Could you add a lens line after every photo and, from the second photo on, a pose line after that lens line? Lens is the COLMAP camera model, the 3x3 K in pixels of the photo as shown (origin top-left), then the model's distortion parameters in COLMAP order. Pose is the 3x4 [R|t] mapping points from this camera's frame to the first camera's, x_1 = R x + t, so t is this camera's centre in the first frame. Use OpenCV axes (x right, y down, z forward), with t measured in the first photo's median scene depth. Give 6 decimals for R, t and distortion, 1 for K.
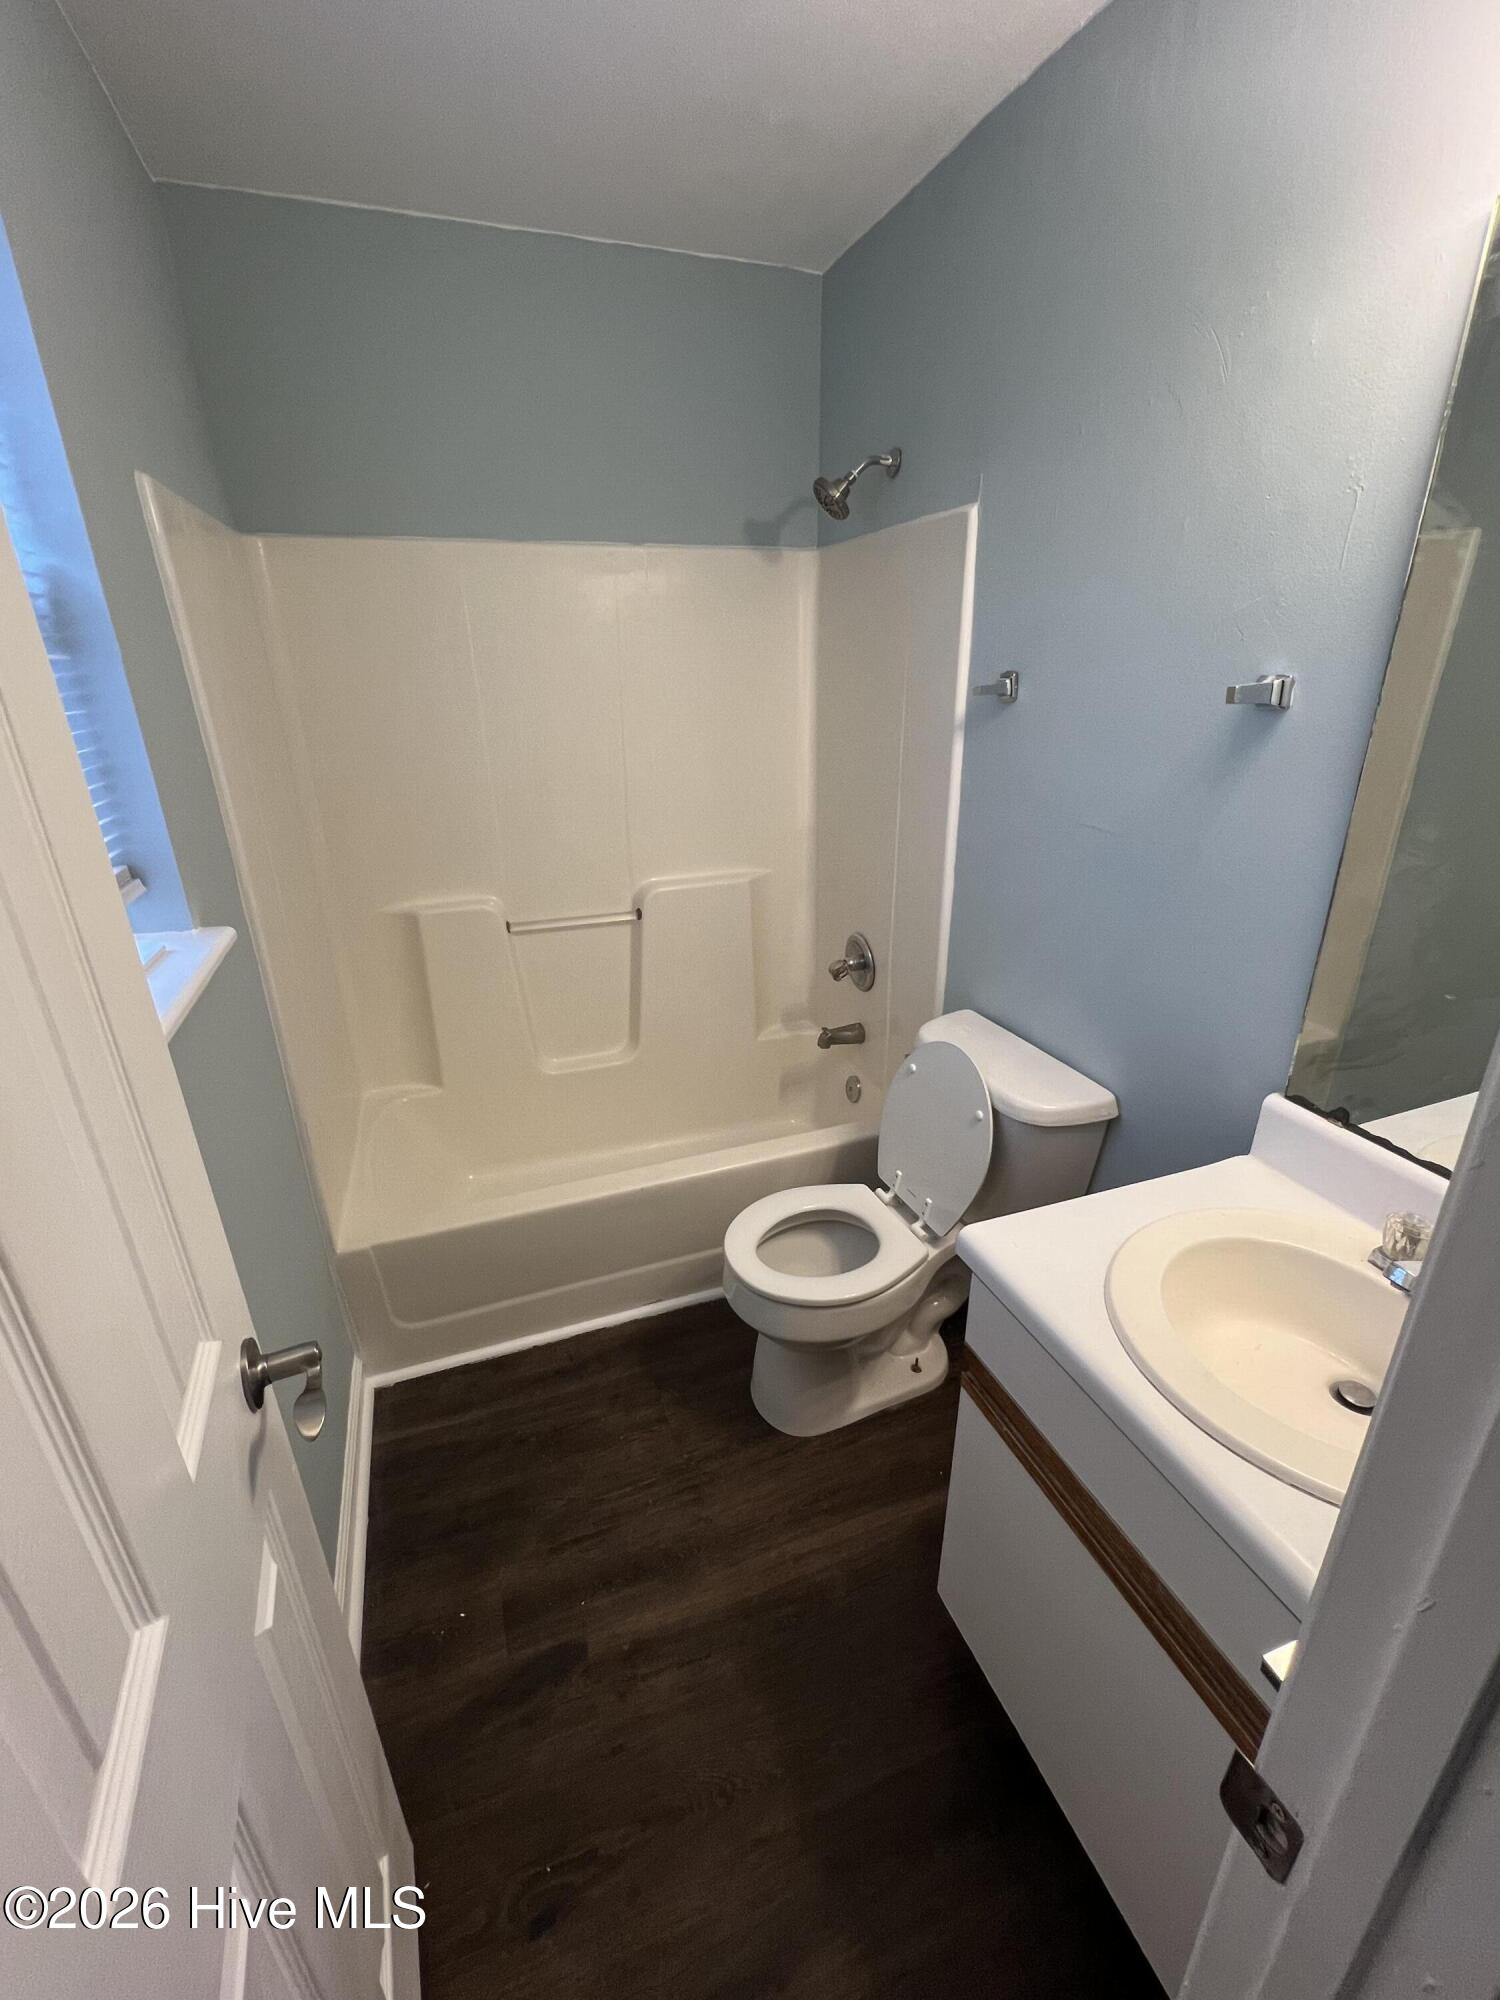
lens RADIAL K [[845.1, 0, 750.0], [0, 845.1, 1000.0], [0, 0, 1]] dist [0.000216, -0.000004]
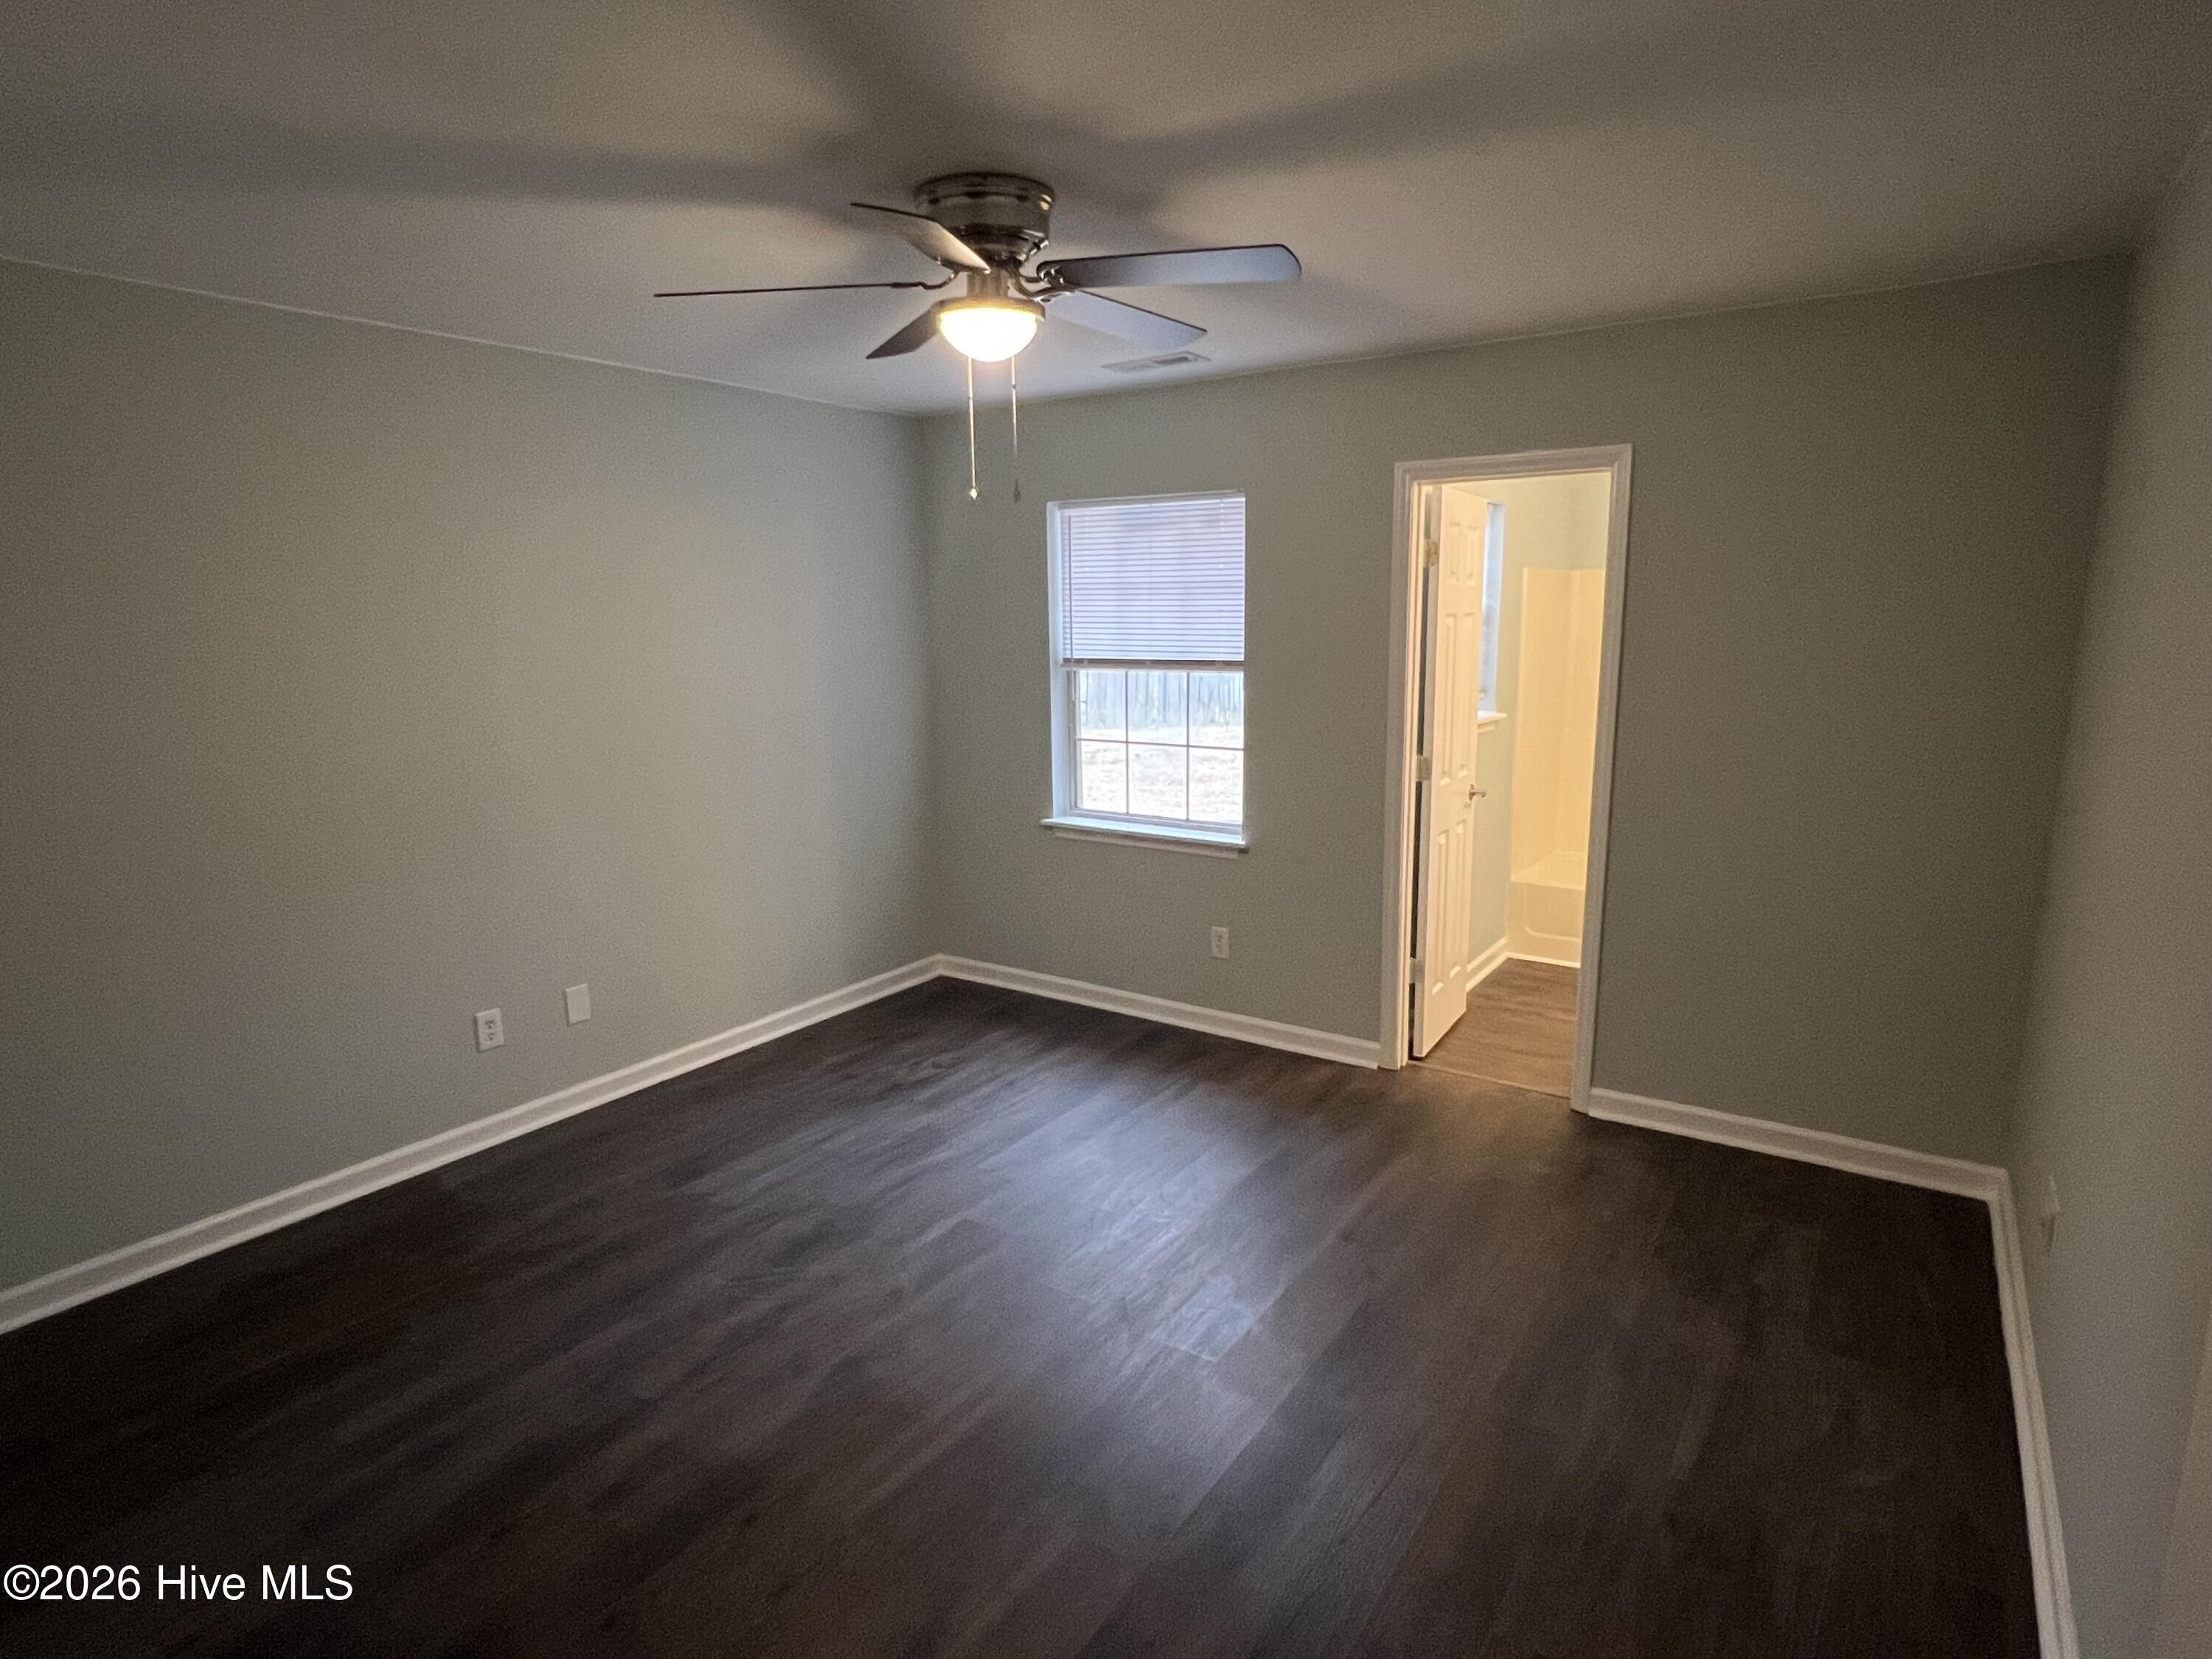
lens RADIAL K [[1174.2, 0, 1106.0], [0, 1174.2, 829.5], [0, 0, 1]] dist [-0.002761, -0.000564]
pose [[0.575950, 0.157137, -0.802240, 1.603790], [-0.306671, 0.951213, -0.033851, 0.719549], [0.757782, 0.265521, 0.596041, -1.983965]]
